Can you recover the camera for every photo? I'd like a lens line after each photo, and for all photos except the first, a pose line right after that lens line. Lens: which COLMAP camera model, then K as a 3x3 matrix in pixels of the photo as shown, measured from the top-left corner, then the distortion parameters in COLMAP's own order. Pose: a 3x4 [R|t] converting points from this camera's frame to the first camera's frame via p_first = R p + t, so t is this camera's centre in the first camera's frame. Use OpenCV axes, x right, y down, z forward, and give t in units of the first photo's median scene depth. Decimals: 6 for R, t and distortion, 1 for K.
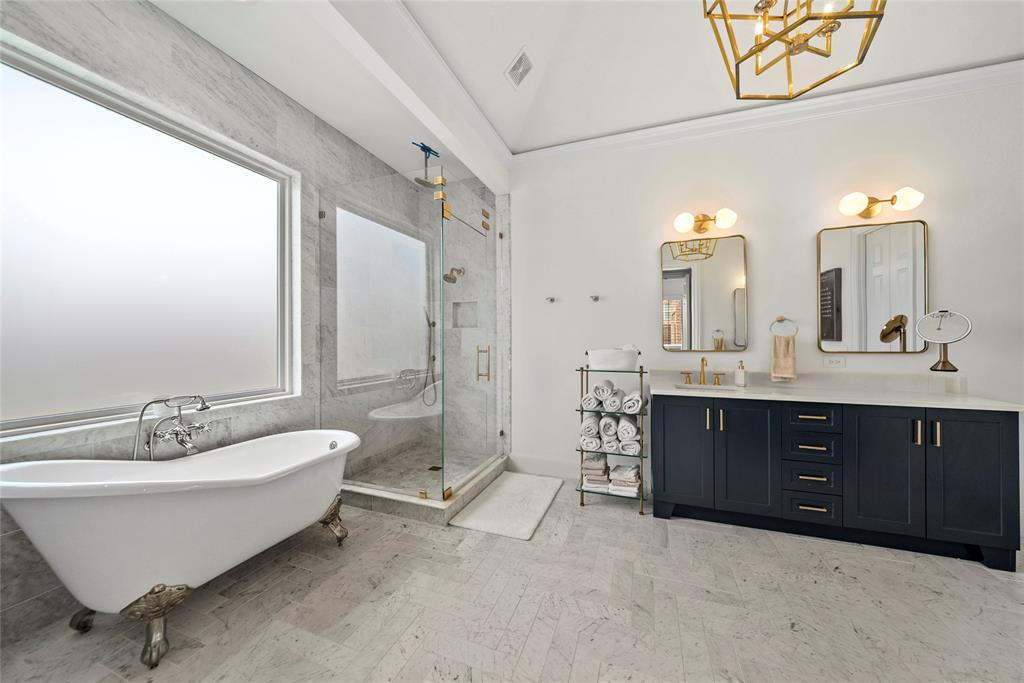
lens RADIAL K [[359.5, 0, 514.7], [0, 359.5, 340.9], [0, 0, 1]] dist [-0.001855, -0.000064]
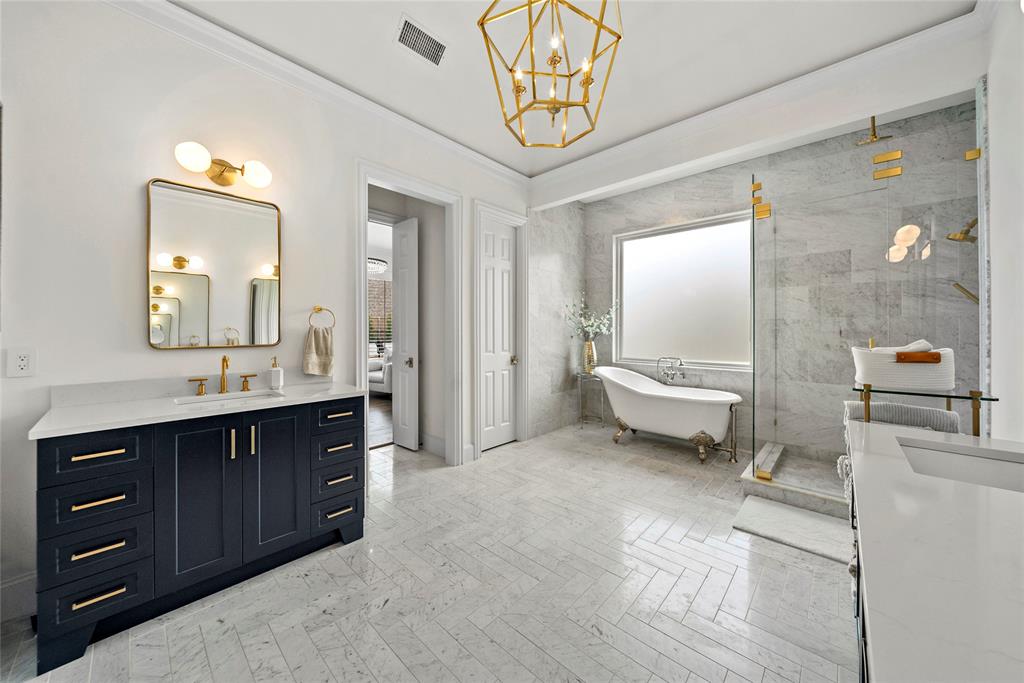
lens RADIAL K [[359.5, 0, 514.7], [0, 359.5, 340.9], [0, 0, 1]] dist [-0.001855, -0.000064]
pose [[-0.382044, 0.031852, -0.923595, 1.019528], [0.001574, 0.999427, 0.033816, -0.014881], [0.924143, 0.011465, -0.381875, 0.680931]]
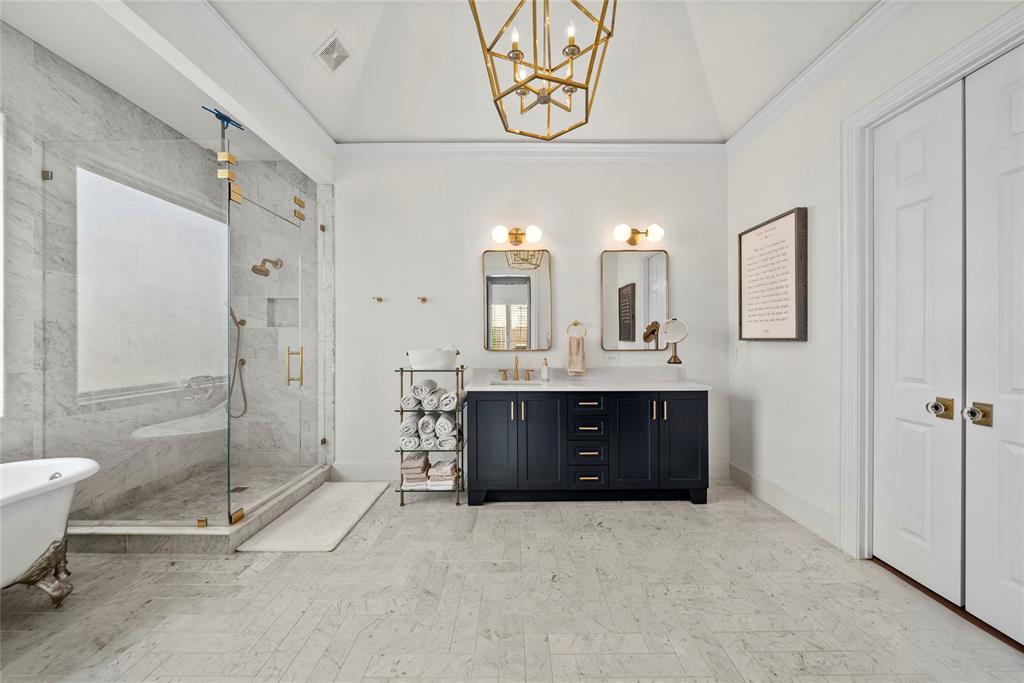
lens RADIAL K [[359.5, 0, 514.7], [0, 359.5, 340.9], [0, 0, 1]] dist [-0.001855, -0.000064]
pose [[0.938067, -0.000920, 0.346452, 0.135415], [0.001774, 0.999996, -0.002147, 0.000992], [-0.346448, 0.002629, 0.938065, -0.051013]]
